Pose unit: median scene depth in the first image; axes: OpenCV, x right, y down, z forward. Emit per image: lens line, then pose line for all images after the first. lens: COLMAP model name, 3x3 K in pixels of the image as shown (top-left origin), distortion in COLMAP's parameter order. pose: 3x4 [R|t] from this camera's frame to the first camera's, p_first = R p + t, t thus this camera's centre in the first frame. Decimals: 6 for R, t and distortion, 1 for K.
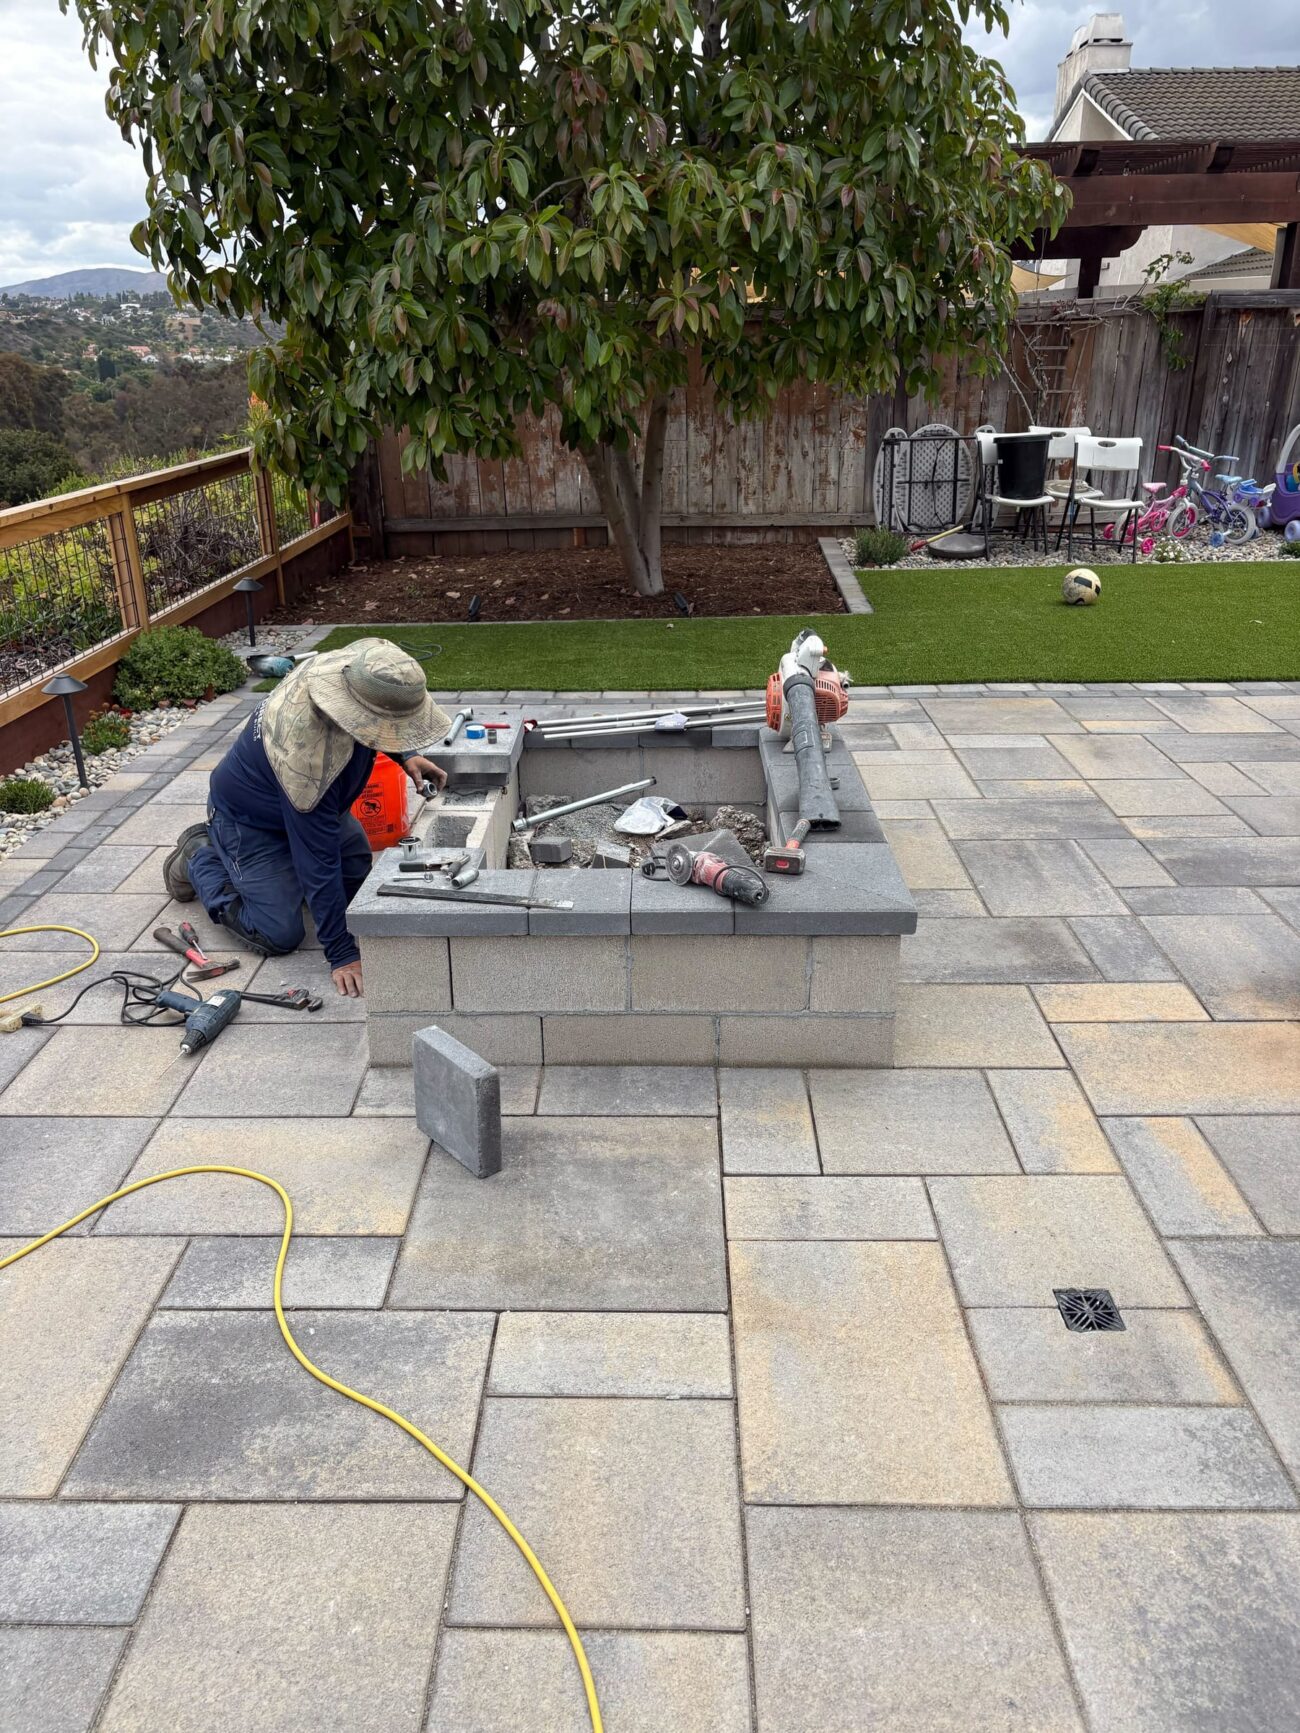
lens RADIAL K [[1382.2, 0, 650.0], [0, 1382.2, 866.5], [0, 0, 1]] dist [0.043755, -0.002198]
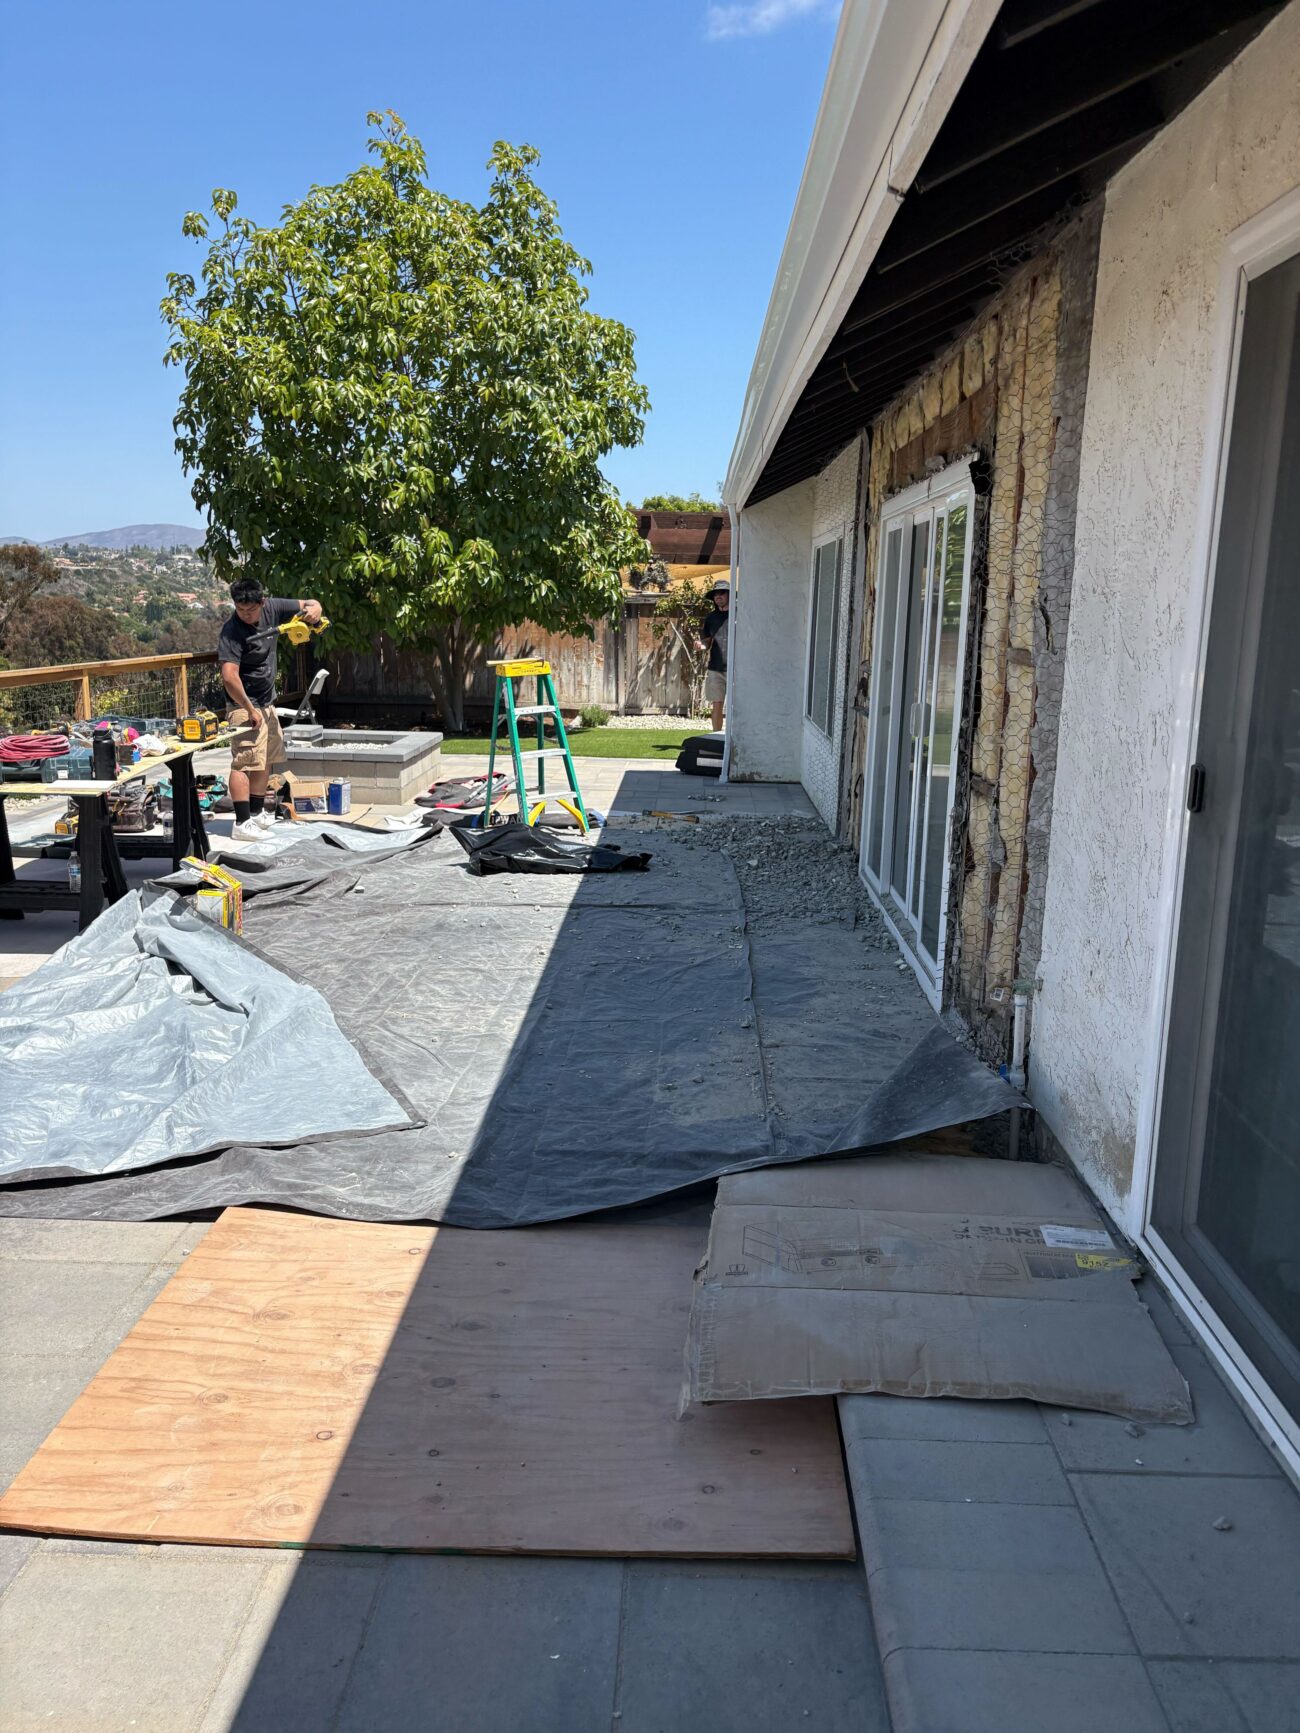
lens RADIAL K [[1382.2, 0, 650.0], [0, 1382.2, 866.5], [0, 0, 1]] dist [0.043755, -0.002198]
pose [[0.999276, 0.037378, -0.007075, 0.234424], [-0.038039, 0.984145, -0.173238, 0.243232], [0.000487, 0.173382, 0.984855, -0.667738]]
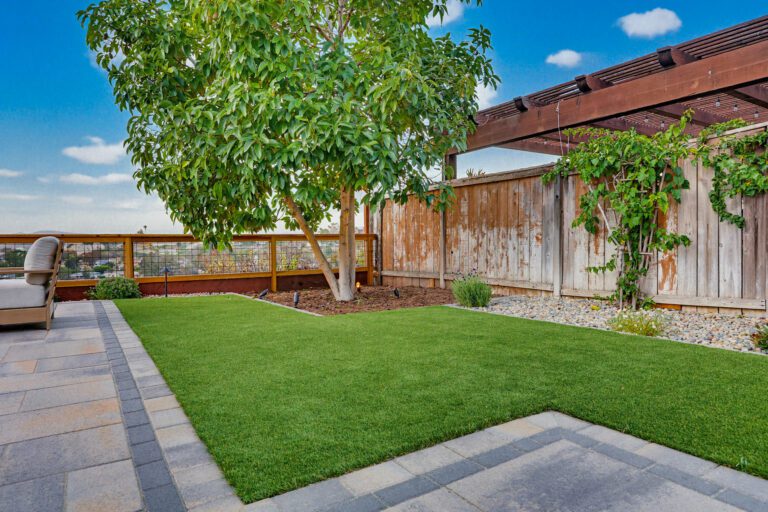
lens RADIAL K [[480.2, 0, 384.0], [0, 480.2, 256.0], [0, 0, 1]] dist [-0.004967, -0.000848]
pose [[0.561443, 0.032424, -0.826880, 0.529937], [-0.294484, 0.941648, -0.163028, -0.136692], [0.773344, 0.335034, 0.538230, 0.538894]]
